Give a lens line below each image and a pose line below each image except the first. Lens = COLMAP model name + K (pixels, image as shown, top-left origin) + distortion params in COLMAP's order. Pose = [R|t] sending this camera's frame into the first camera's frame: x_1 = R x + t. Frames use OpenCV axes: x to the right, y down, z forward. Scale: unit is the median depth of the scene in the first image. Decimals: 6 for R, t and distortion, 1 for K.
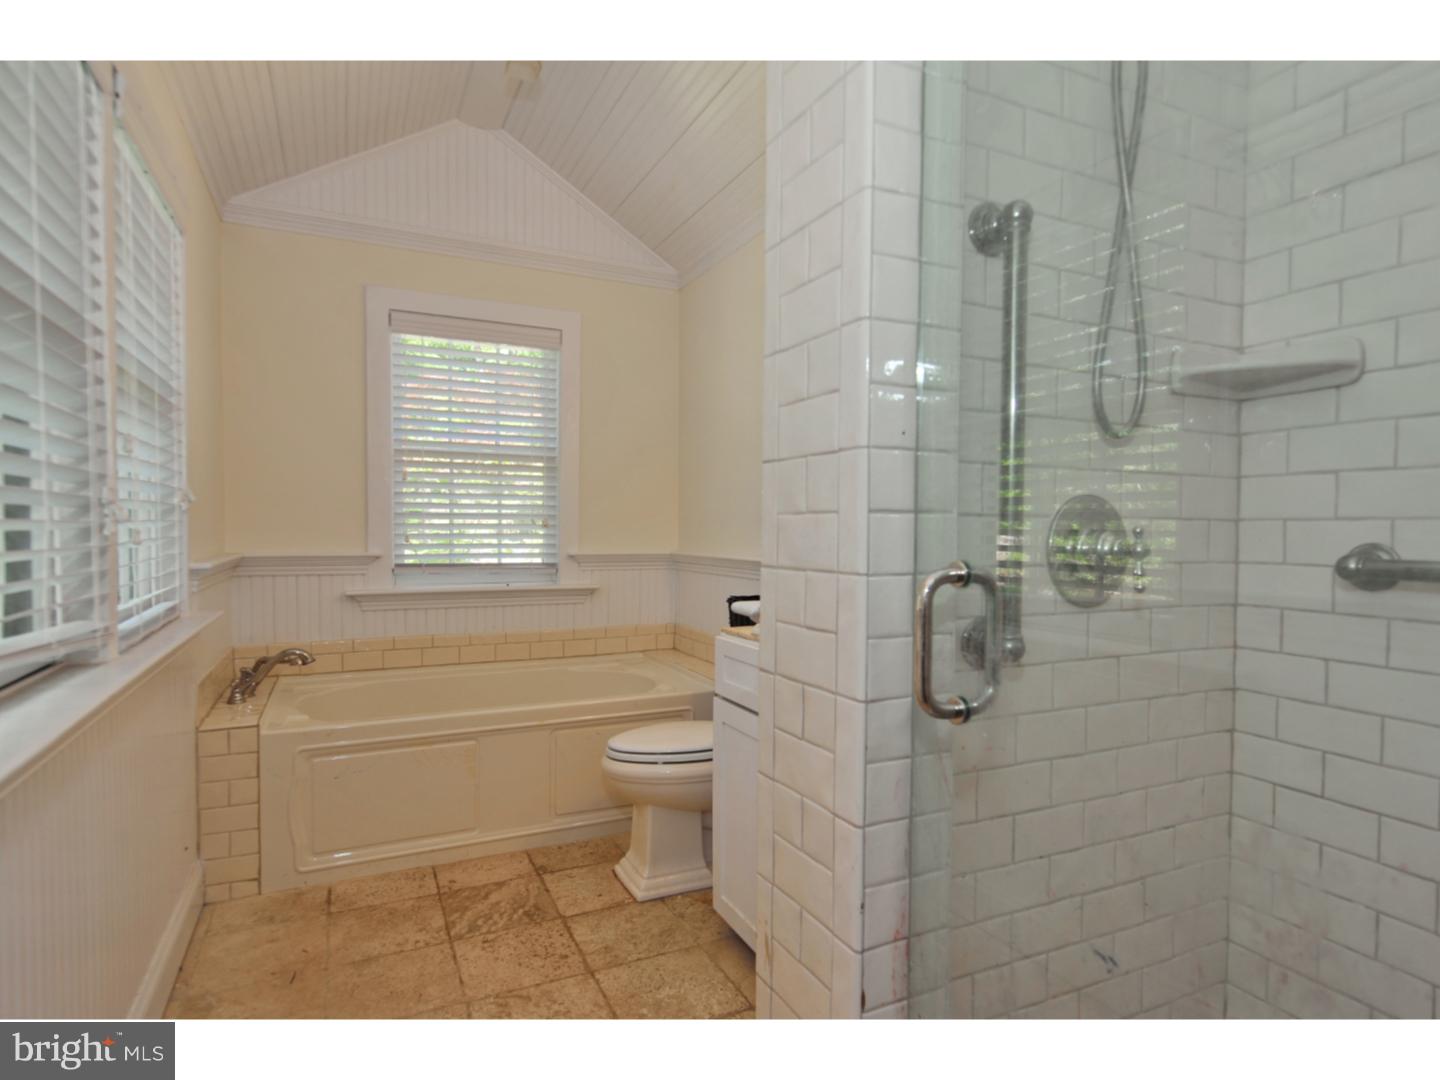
lens RADIAL K [[767.7, 0, 716.0], [0, 767.7, 547.6], [0, 0, 1]] dist [0.001592, 0.001033]
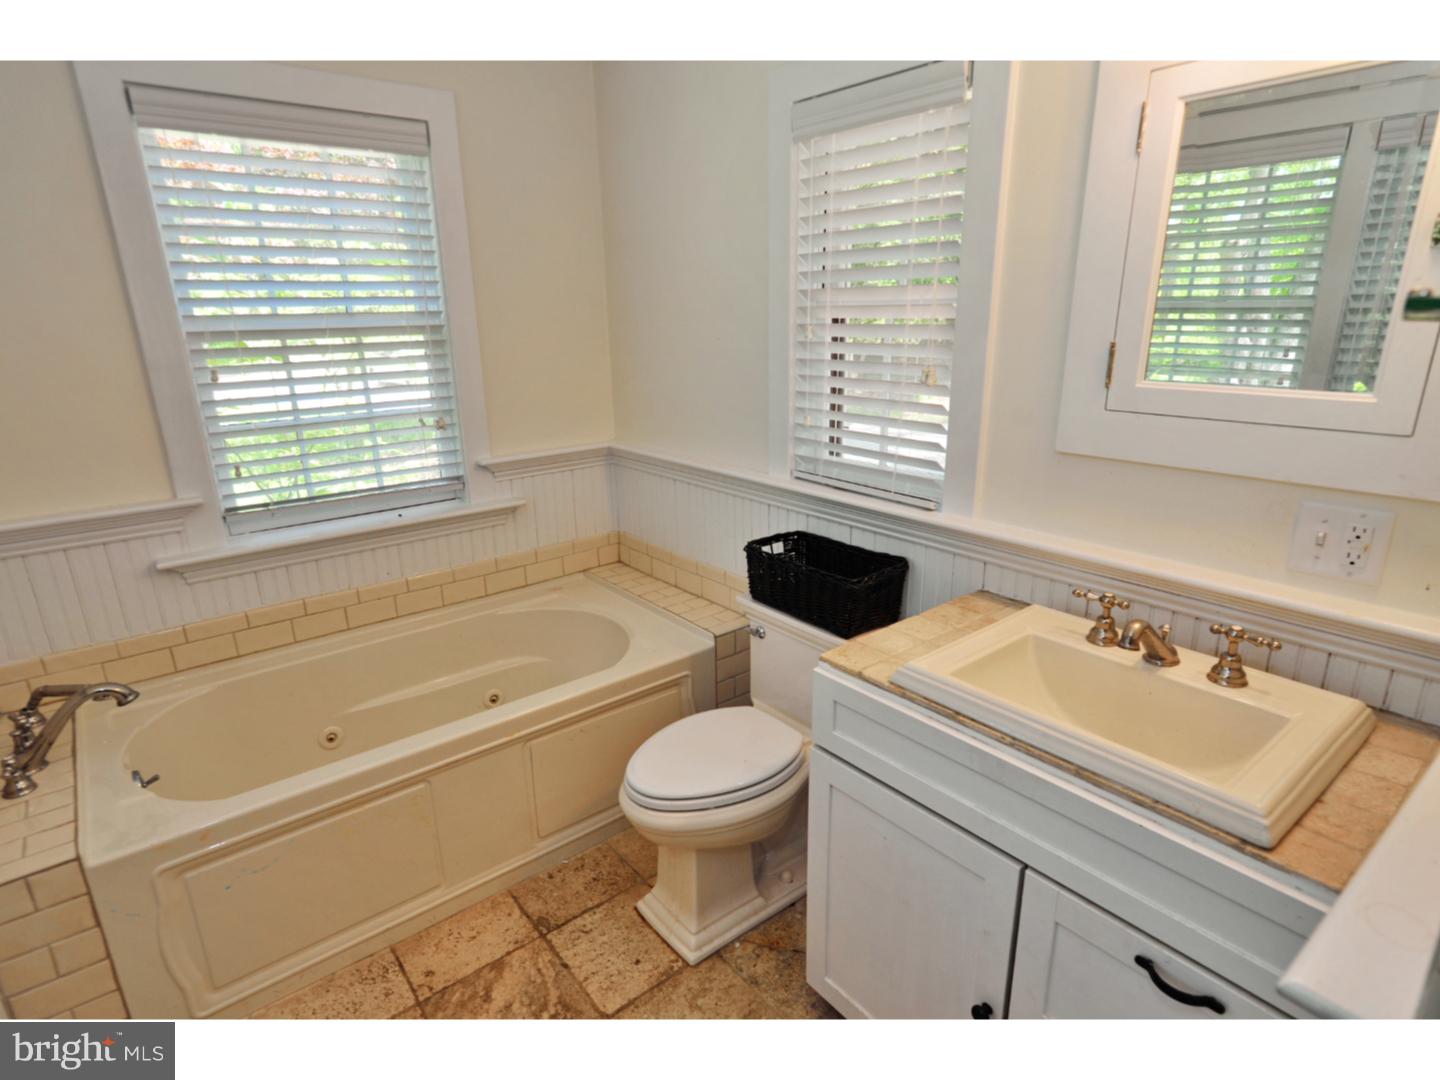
lens RADIAL K [[767.7, 0, 716.0], [0, 767.7, 547.6], [0, 0, 1]] dist [0.001592, 0.001033]
pose [[0.973196, -0.090896, 0.211253, -0.150760], [0.029500, 0.960330, 0.277300, -0.124876], [-0.228078, -0.263635, 0.937271, 0.272108]]
